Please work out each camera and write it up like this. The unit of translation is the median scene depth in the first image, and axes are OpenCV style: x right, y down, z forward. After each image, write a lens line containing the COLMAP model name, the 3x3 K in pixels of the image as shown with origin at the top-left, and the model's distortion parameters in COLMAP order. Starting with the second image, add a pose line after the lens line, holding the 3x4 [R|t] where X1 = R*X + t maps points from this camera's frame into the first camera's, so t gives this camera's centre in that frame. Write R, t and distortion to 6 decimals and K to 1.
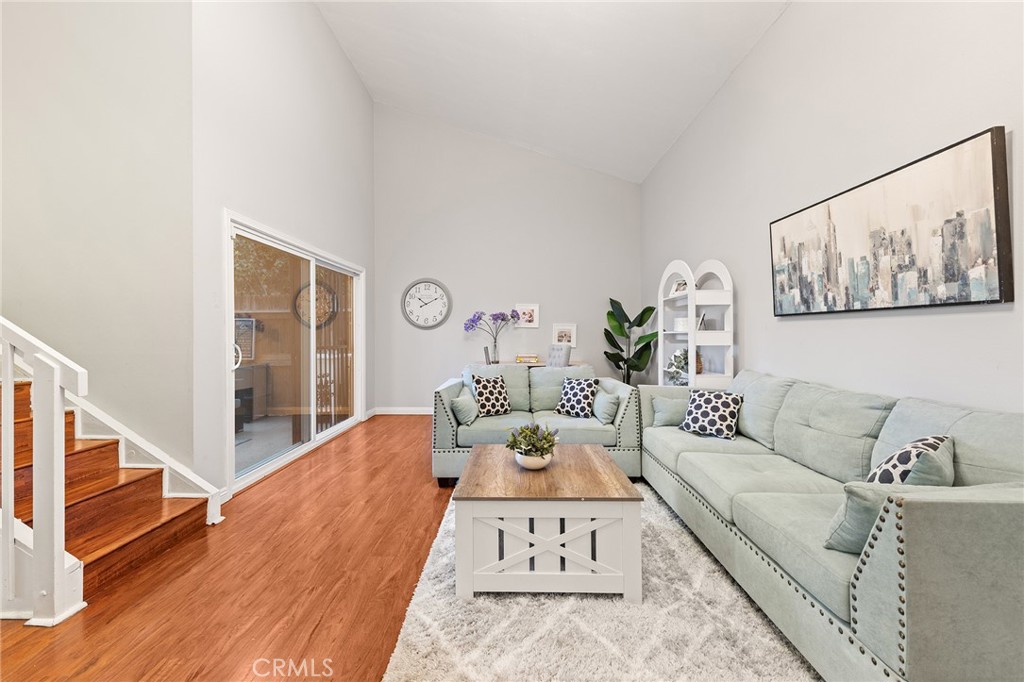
lens RADIAL K [[388.3, 0, 508.9], [0, 388.3, 334.4], [0, 0, 1]] dist [0.004193, -0.000176]
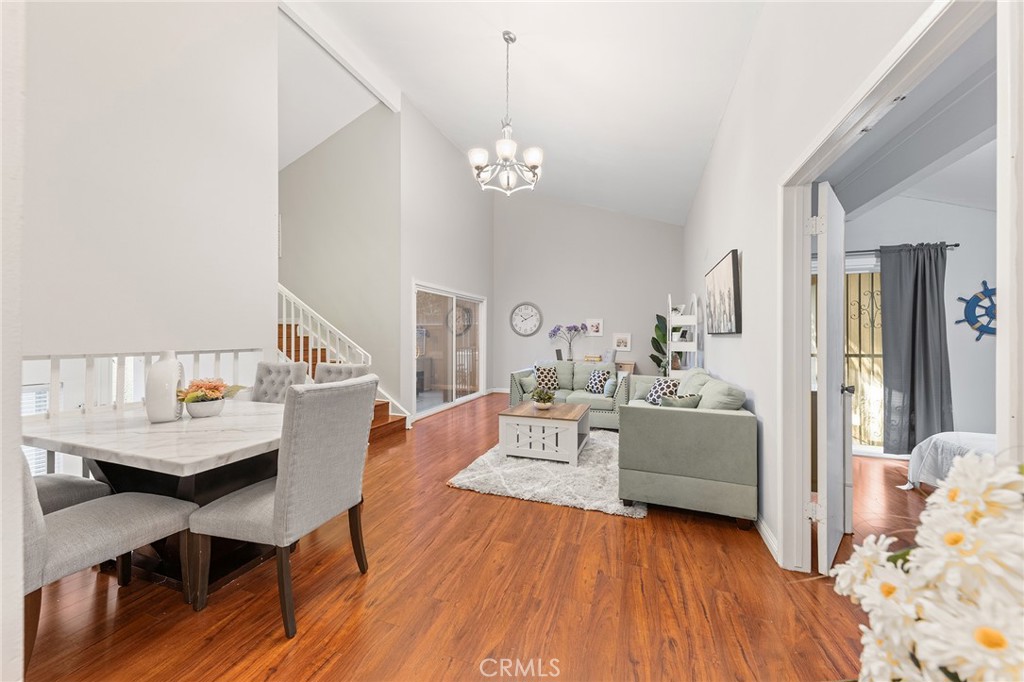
lens RADIAL K [[355.2, 0, 522.5], [0, 355.2, 338.1], [0, 0, 1]] dist [0.001754, -0.001503]
pose [[0.952631, 0.009069, -0.303994, 0.444266], [-0.007889, 0.999956, 0.005109, -0.034062], [0.304027, -0.002468, 0.952660, -0.691137]]
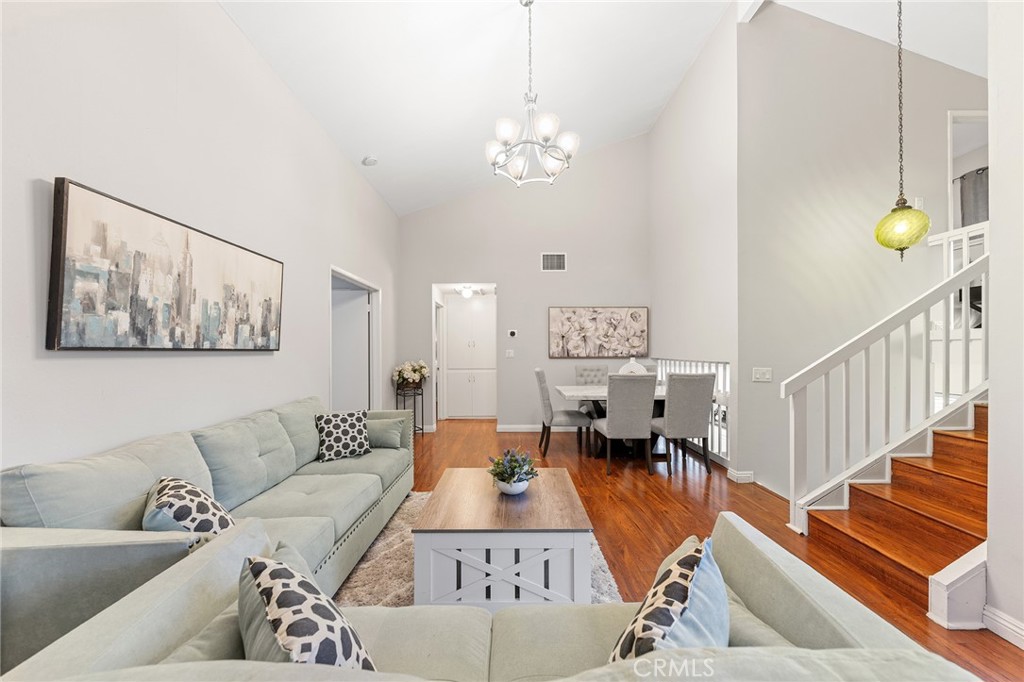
lens RADIAL K [[355.2, 0, 516.1], [0, 355.2, 349.1], [0, 0, 1]] dist [0.001754, -0.001503]
pose [[-0.999387, 0.011343, -0.033135, 0.068401], [0.011463, 0.999928, -0.003438, -0.041956], [0.033094, -0.003816, -0.999445, 1.681285]]
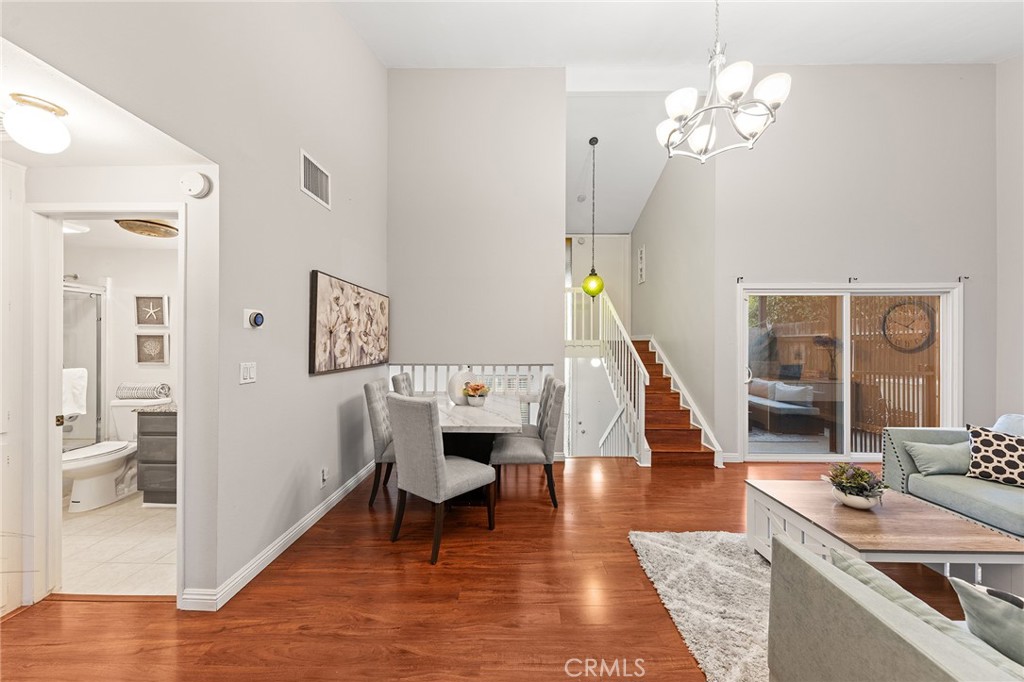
lens RADIAL K [[355.2, 0, 508.9], [0, 355.2, 343.9], [0, 0, 1]] dist [0.001754, -0.001503]
pose [[-0.000394, 0.008897, -0.999960, 0.882713], [-0.000495, 0.999960, 0.008897, -0.096628], [1.000000, 0.000499, -0.000389, 0.038240]]
